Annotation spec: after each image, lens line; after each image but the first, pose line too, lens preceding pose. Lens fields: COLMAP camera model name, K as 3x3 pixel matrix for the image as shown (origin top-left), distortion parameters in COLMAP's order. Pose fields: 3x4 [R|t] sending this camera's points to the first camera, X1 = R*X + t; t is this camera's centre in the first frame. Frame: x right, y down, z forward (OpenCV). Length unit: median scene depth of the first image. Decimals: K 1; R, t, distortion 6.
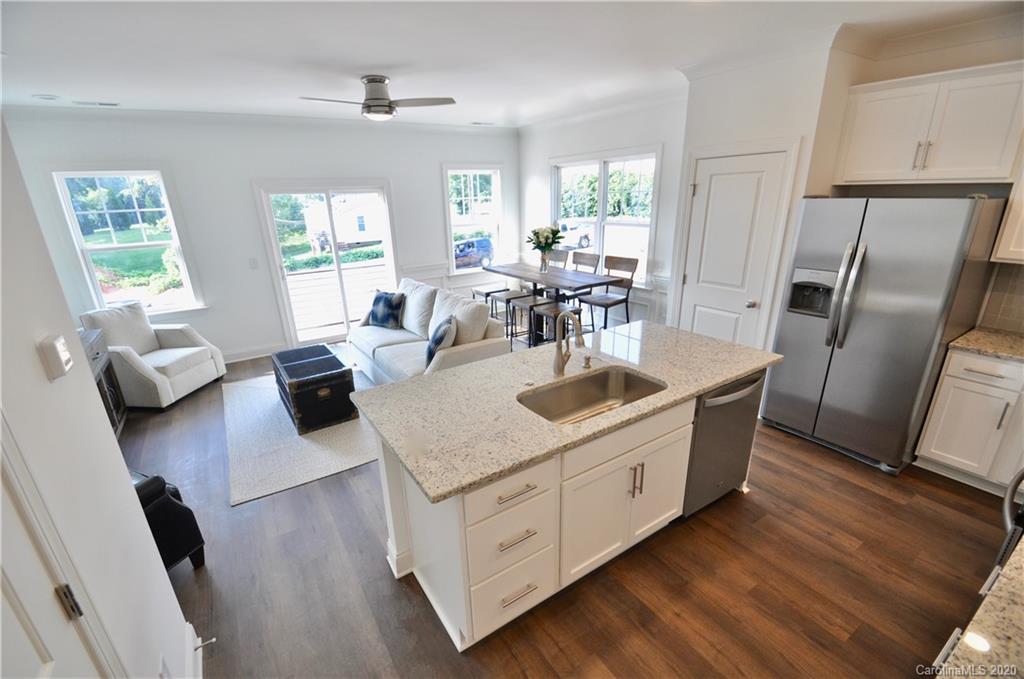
lens RADIAL K [[437.2, 0, 500.1], [0, 437.2, 351.5], [0, 0, 1]] dist [0.003853, -0.013126]
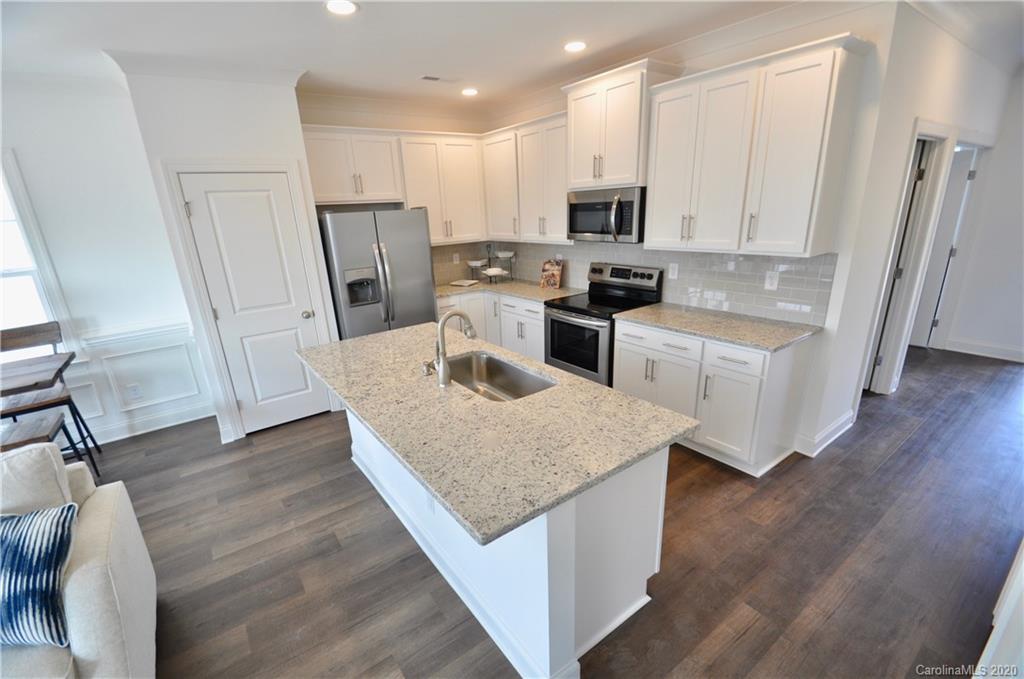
lens RADIAL K [[437.2, 0, 500.1], [0, 437.2, 351.5], [0, 0, 1]] dist [0.003853, -0.013126]
pose [[-0.030196, -0.286575, 0.957582, -0.345491], [0.383666, 0.881311, 0.275847, -0.103689], [-0.922978, 0.375721, 0.083337, 0.379065]]
